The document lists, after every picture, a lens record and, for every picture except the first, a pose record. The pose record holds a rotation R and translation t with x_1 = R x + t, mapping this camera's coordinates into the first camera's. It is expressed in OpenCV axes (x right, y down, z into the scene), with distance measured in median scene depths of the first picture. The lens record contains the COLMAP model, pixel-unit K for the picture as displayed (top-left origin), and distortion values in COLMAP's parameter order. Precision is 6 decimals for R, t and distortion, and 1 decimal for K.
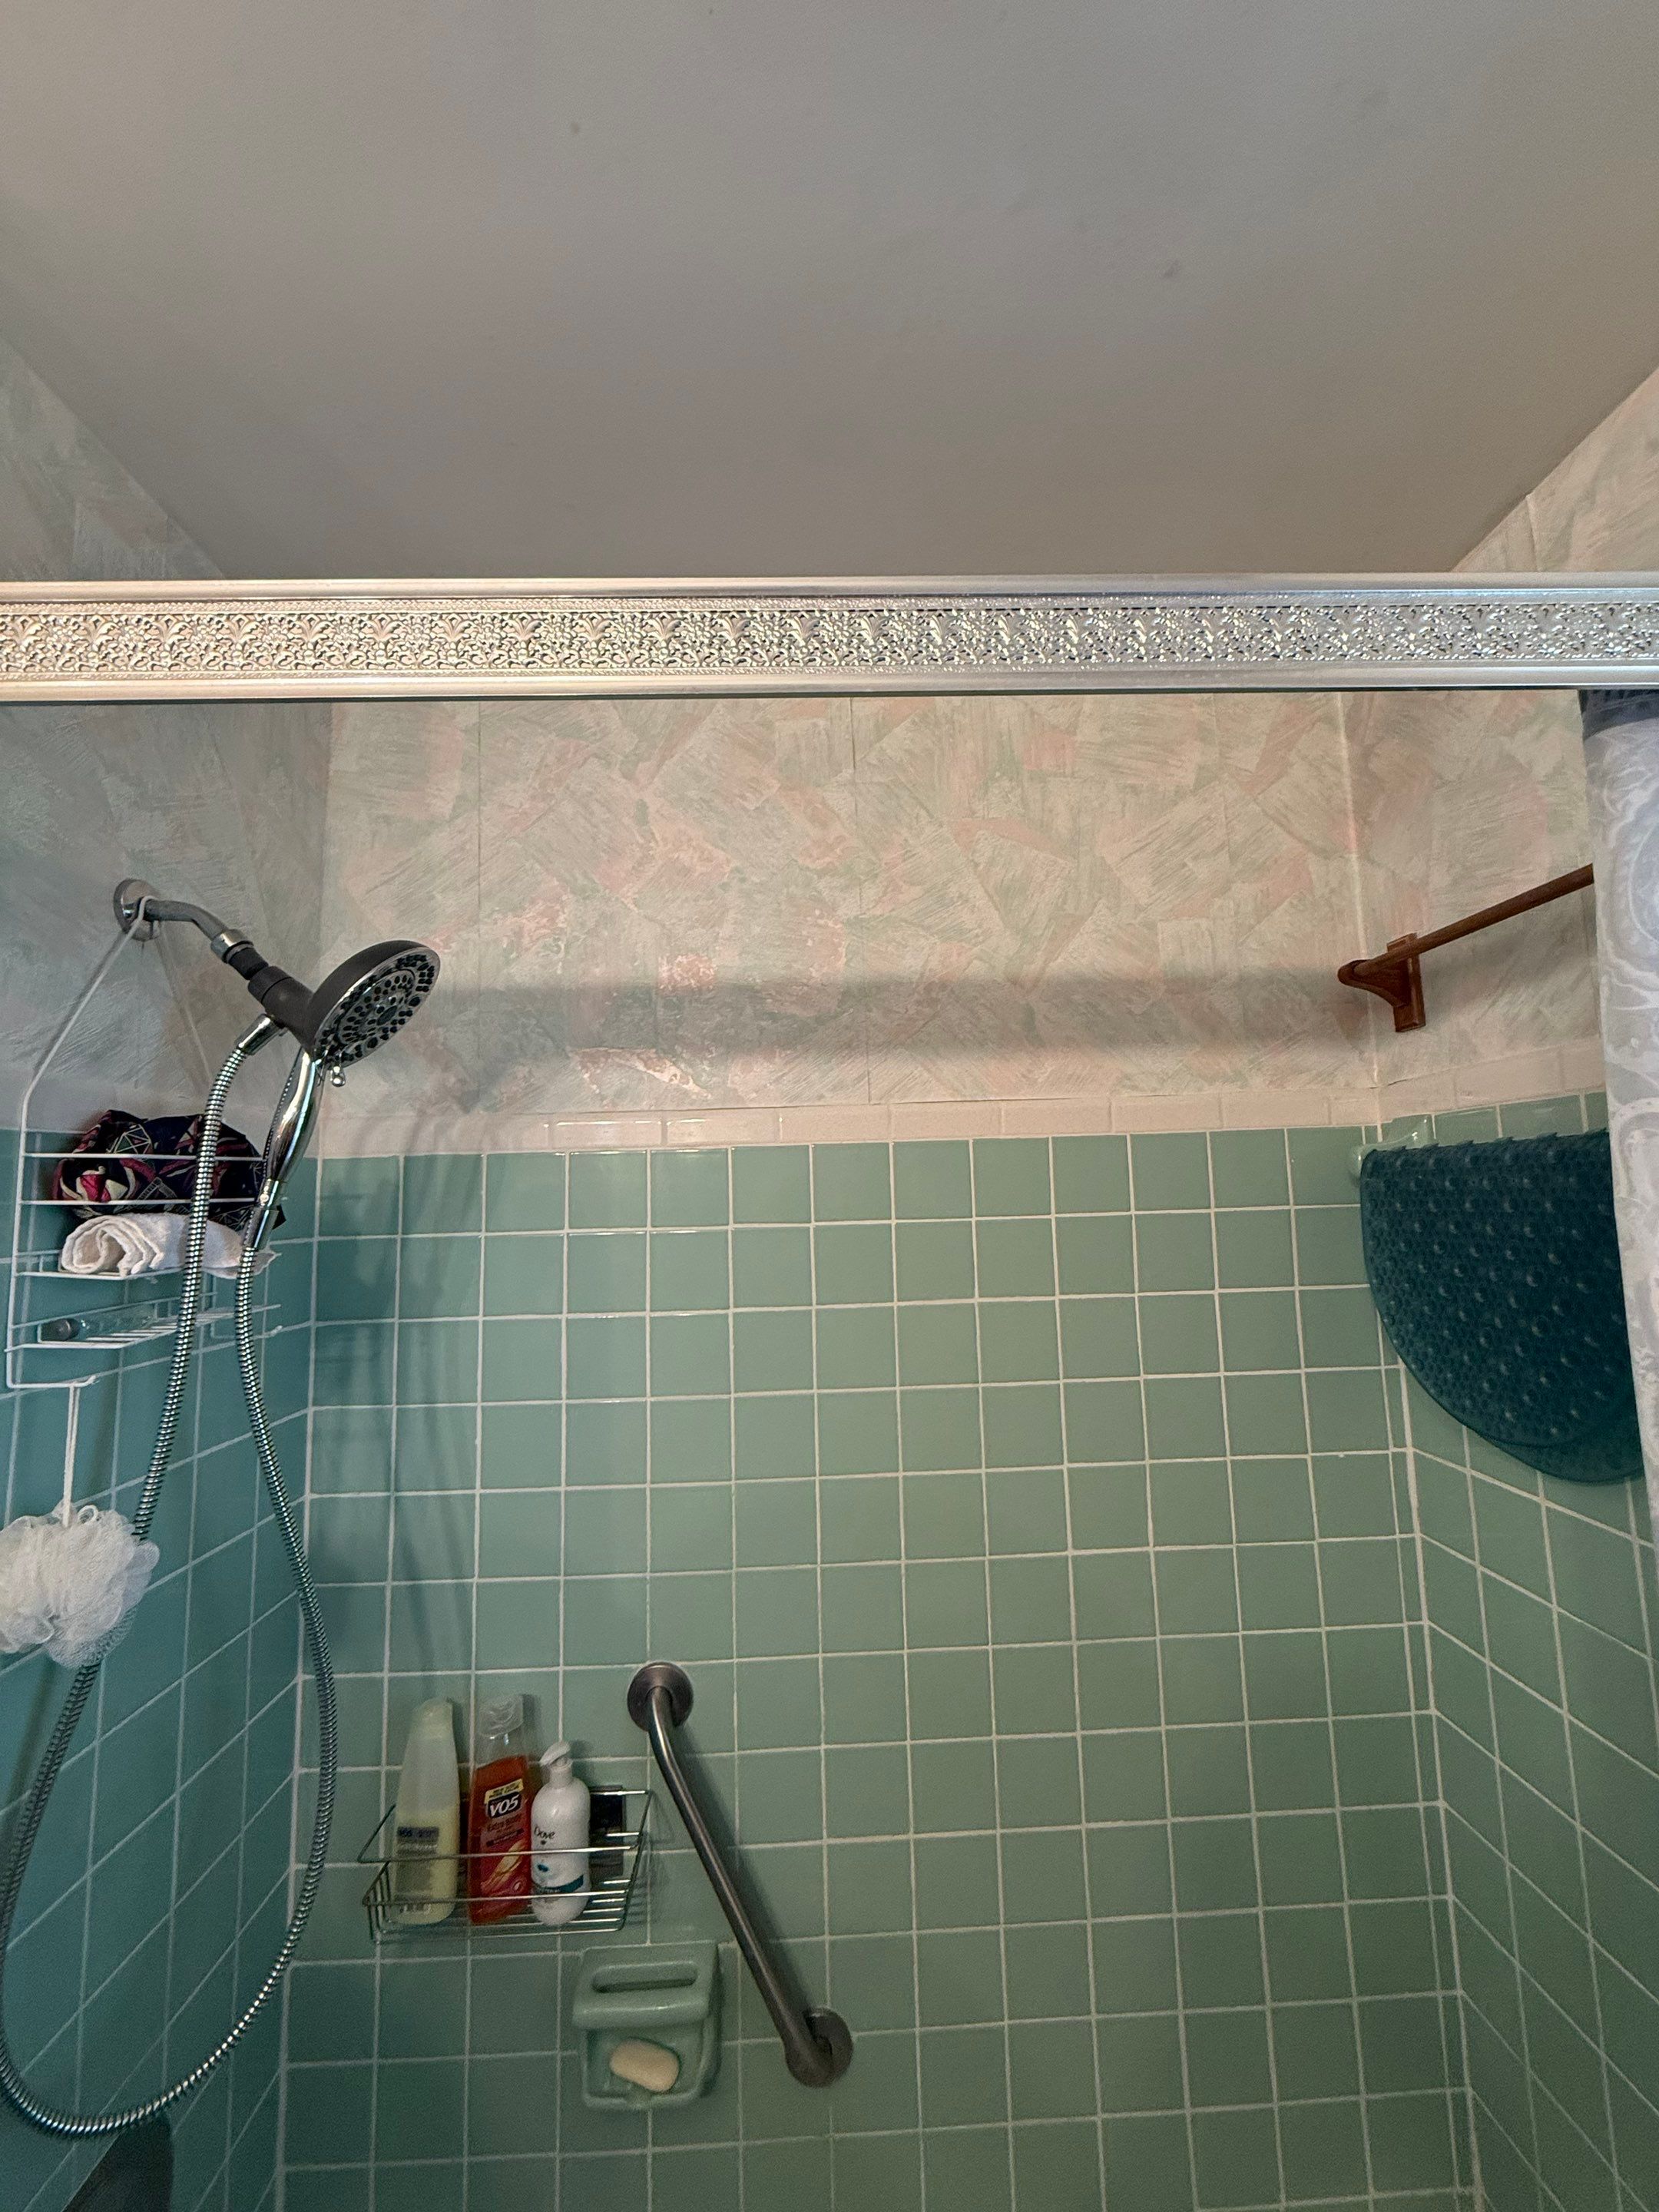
lens RADIAL K [[881.2, 0, 828.9], [0, 881.2, 1104.5], [0, 0, 1]] dist [0.000209, -0.000044]
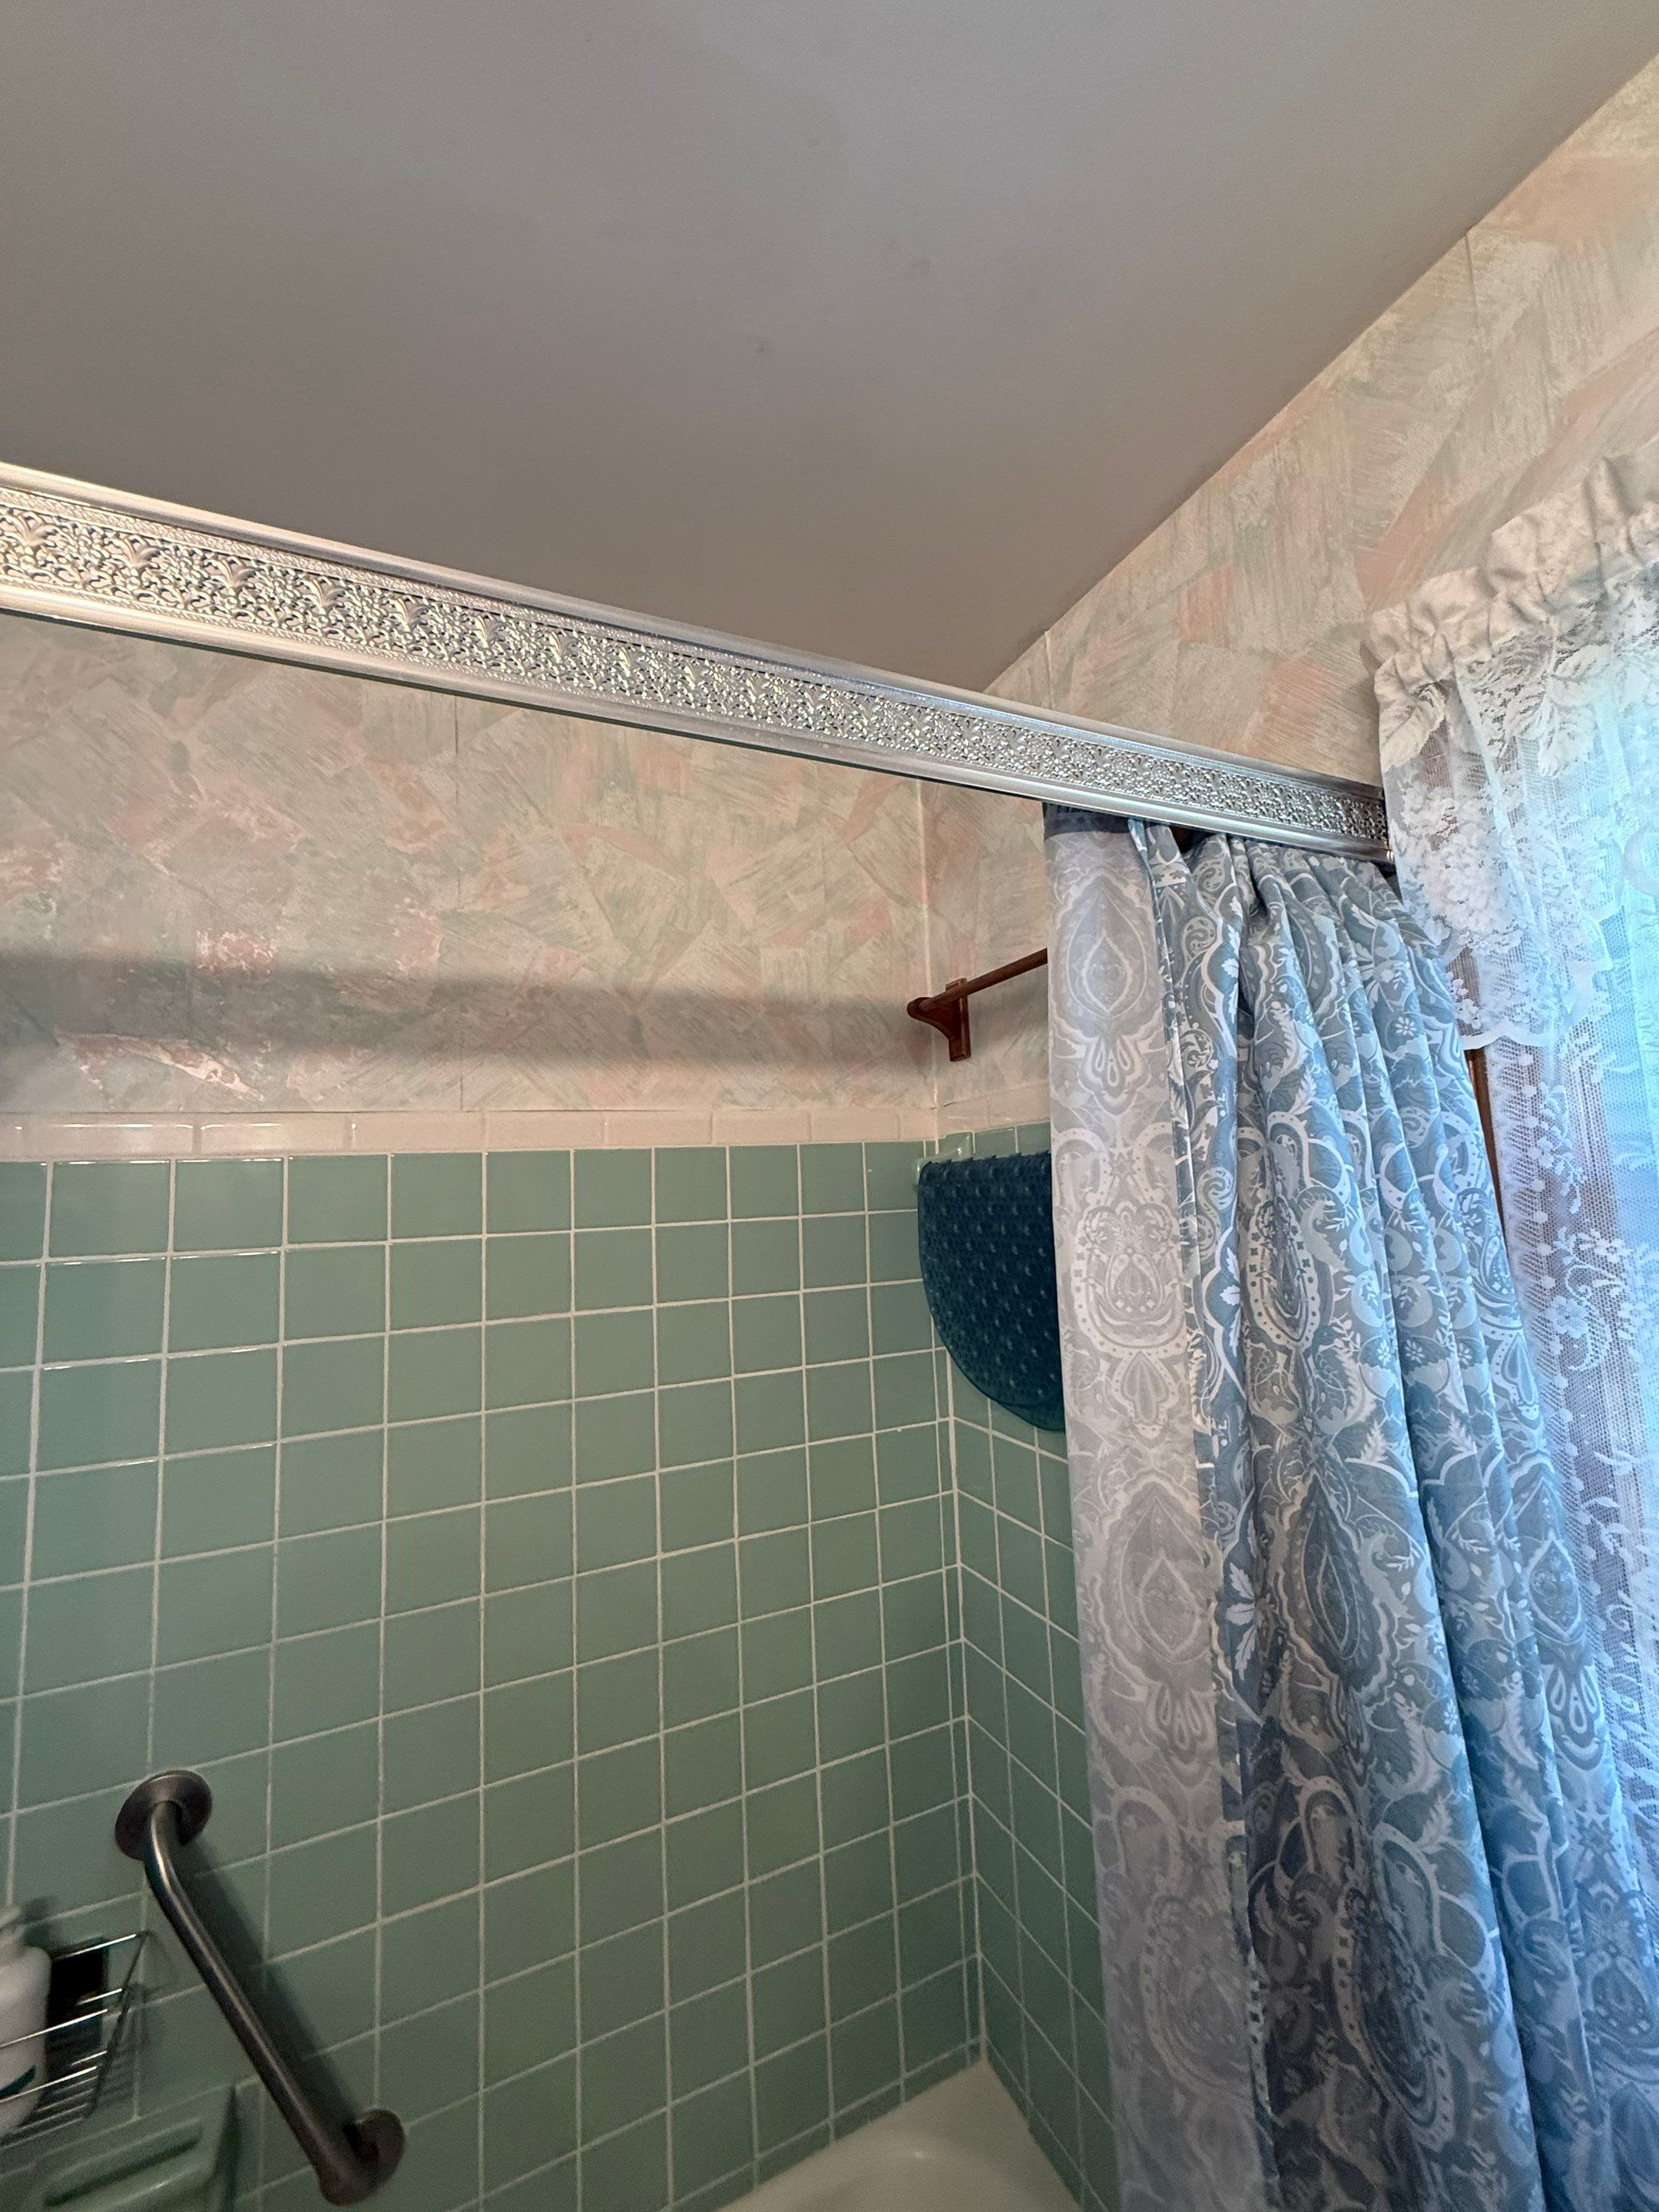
lens RADIAL K [[881.2, 0, 829.5], [0, 881.2, 1104.1], [0, 0, 1]] dist [0.000209, -0.000044]
pose [[0.921552, 0.028195, 0.387229, 0.046895], [-0.025798, 0.999602, -0.011386, -0.007877], [-0.387396, 0.000503, 0.921913, -0.016076]]
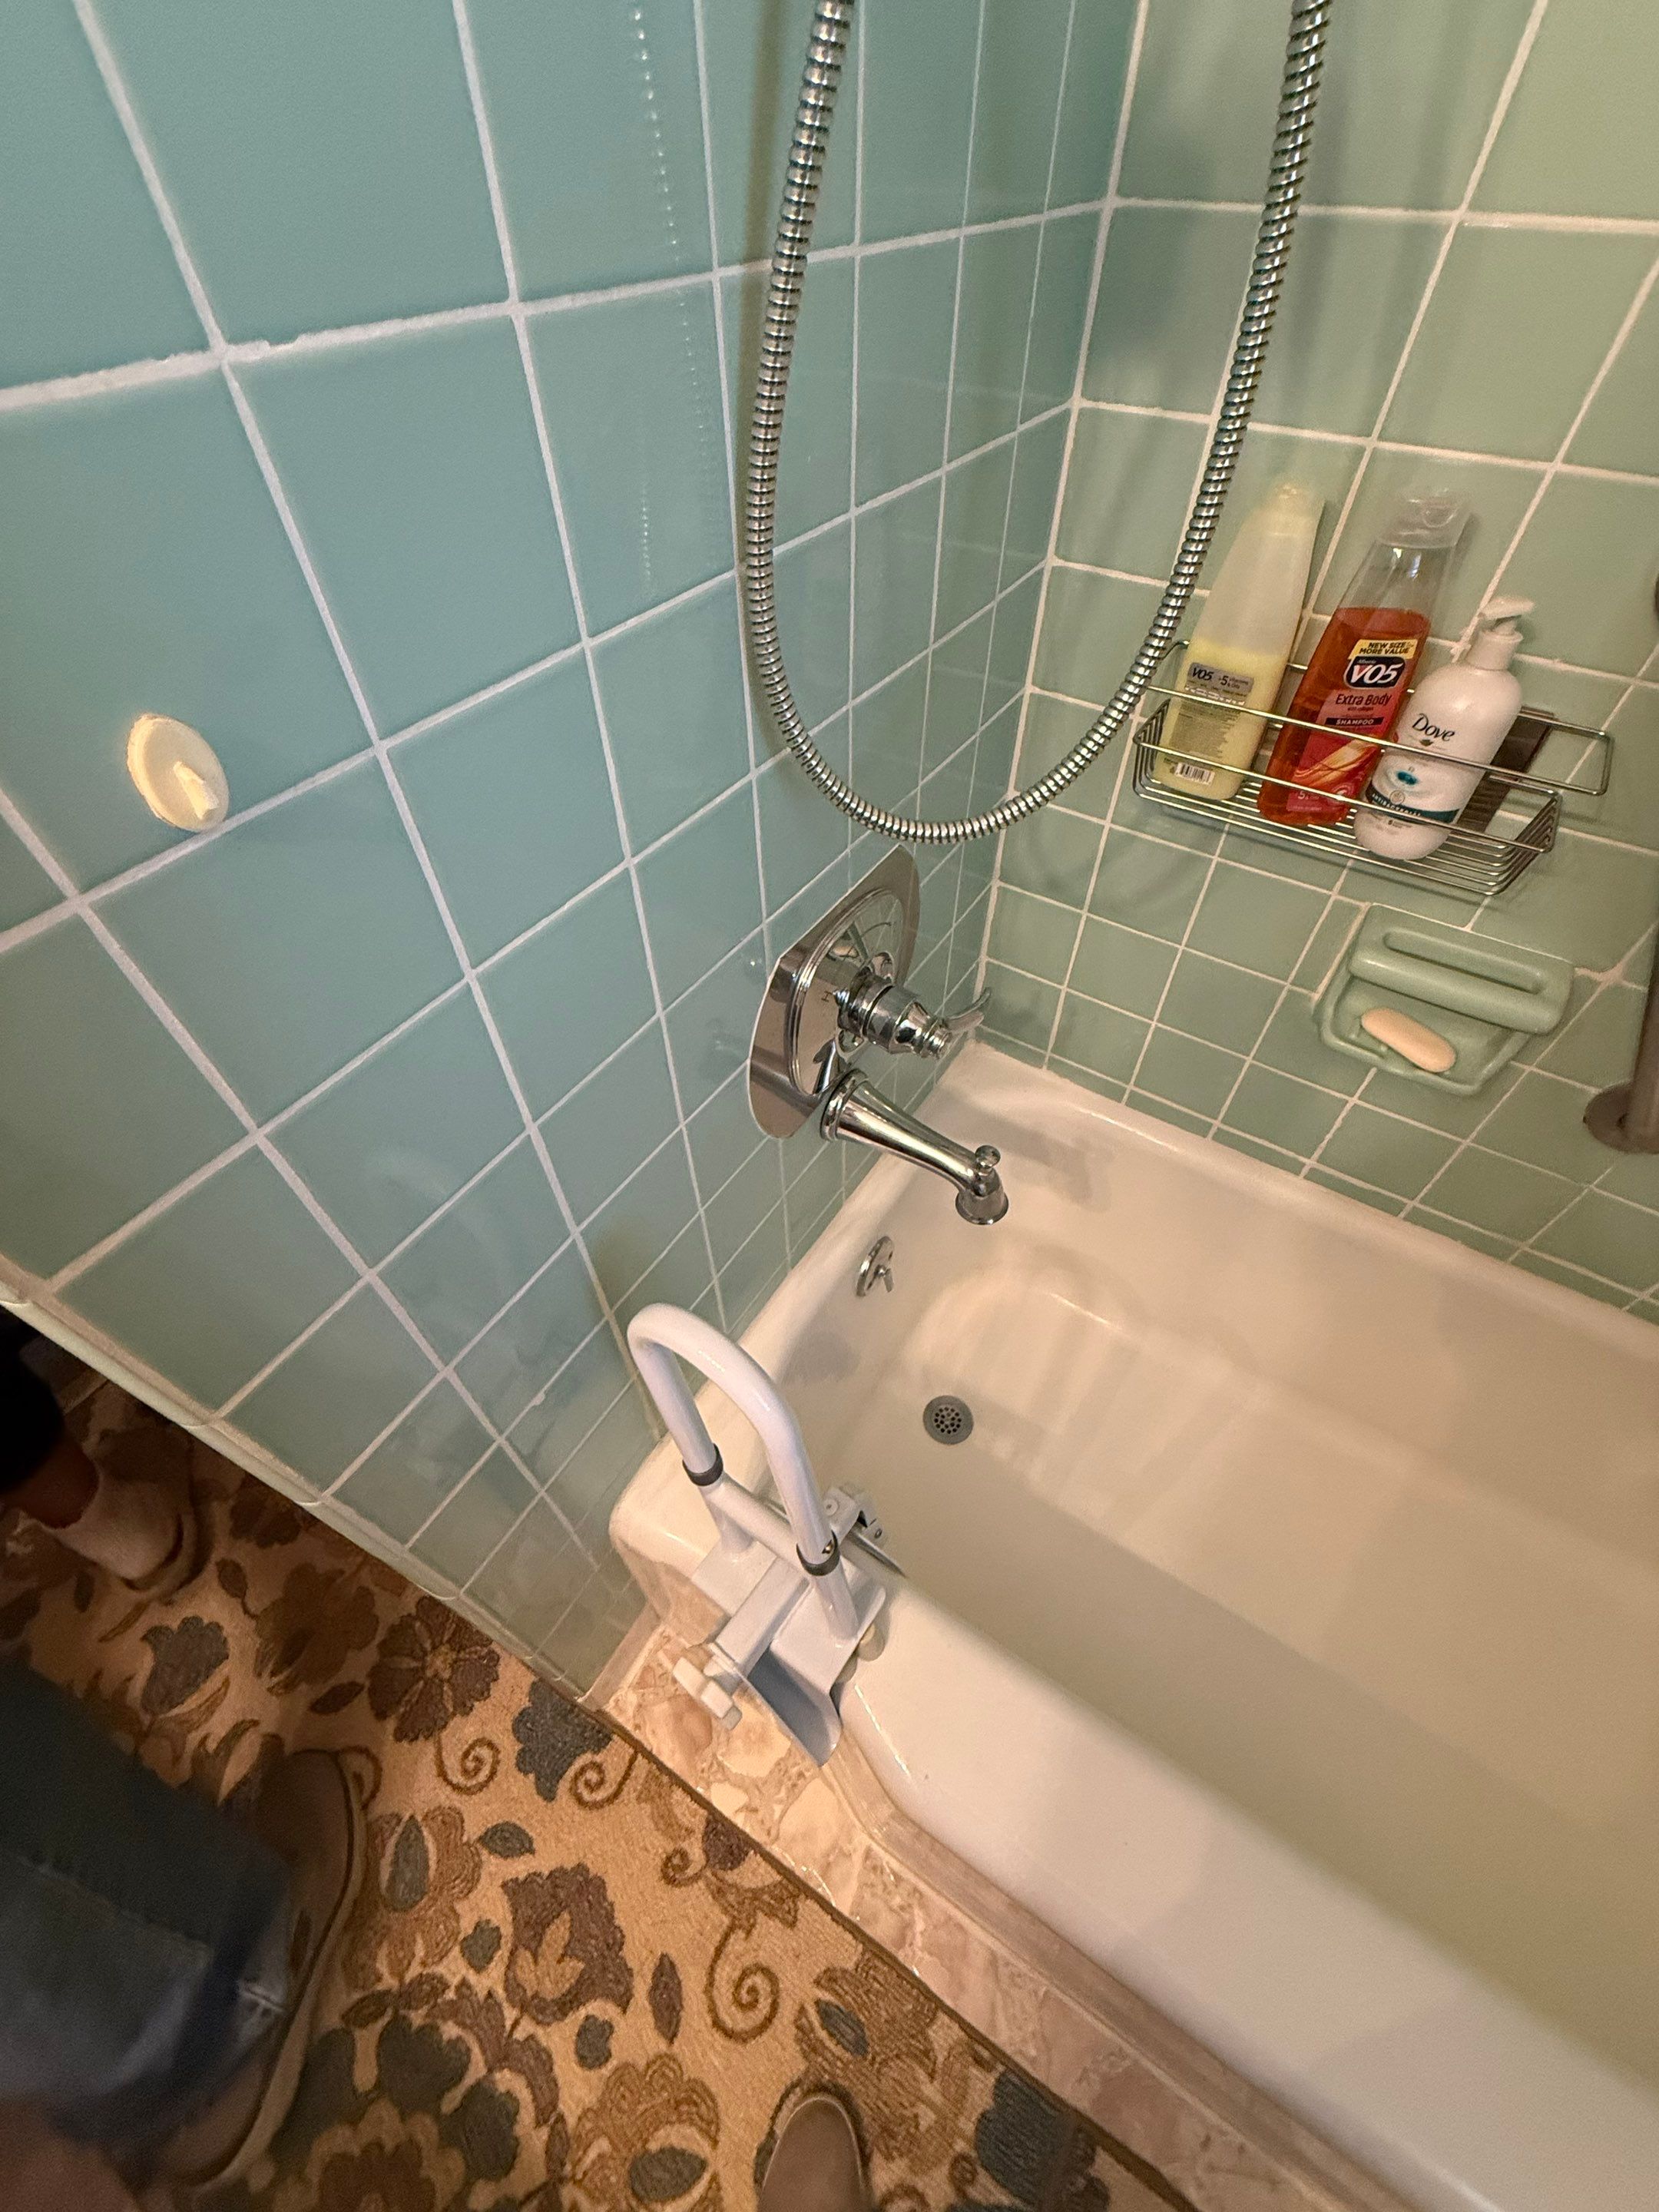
lens RADIAL K [[881.2, 0, 827.9], [0, 881.2, 1104.1], [0, 0, 1]] dist [0.000209, -0.000044]
pose [[0.828278, 0.437580, -0.349970, -0.307951], [0.042612, 0.573591, 0.818032, 0.412873], [0.558694, -0.692471, 0.456447, 0.279152]]
